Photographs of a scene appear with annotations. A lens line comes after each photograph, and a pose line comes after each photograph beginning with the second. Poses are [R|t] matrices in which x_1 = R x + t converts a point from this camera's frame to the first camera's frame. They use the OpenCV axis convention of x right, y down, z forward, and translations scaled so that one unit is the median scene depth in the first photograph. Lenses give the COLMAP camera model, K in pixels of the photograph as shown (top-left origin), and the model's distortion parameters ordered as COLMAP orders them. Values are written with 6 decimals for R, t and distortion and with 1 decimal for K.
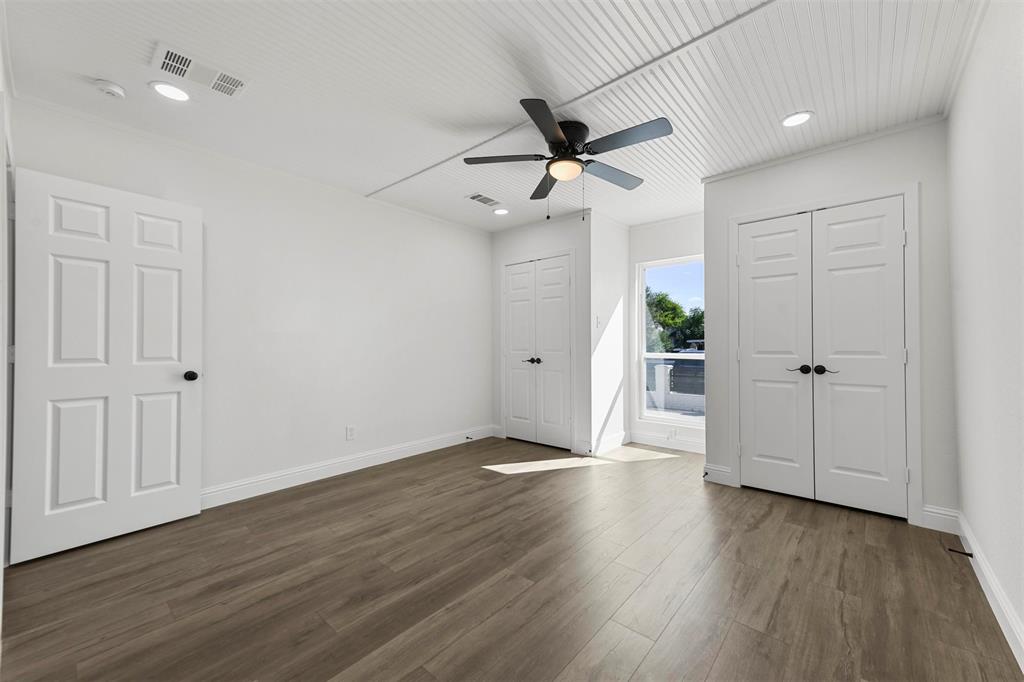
lens RADIAL K [[400.7, 0, 517.5], [0, 400.7, 342.2], [0, 0, 1]] dist [0.014755, -0.000292]
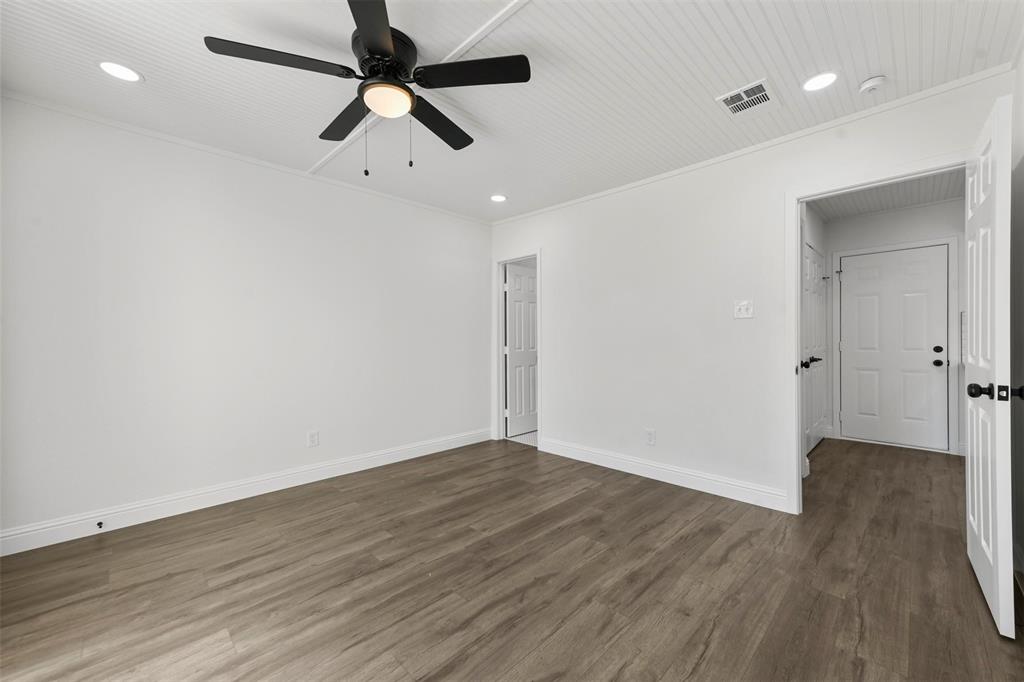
lens RADIAL K [[400.7, 0, 517.5], [0, 400.7, 342.2], [0, 0, 1]] dist [0.014755, -0.000292]
pose [[-0.997899, 0.011646, 0.063727, -0.171690], [0.011807, 0.999928, 0.002161, 0.001198], [-0.063697, 0.002909, -0.997965, 1.911599]]
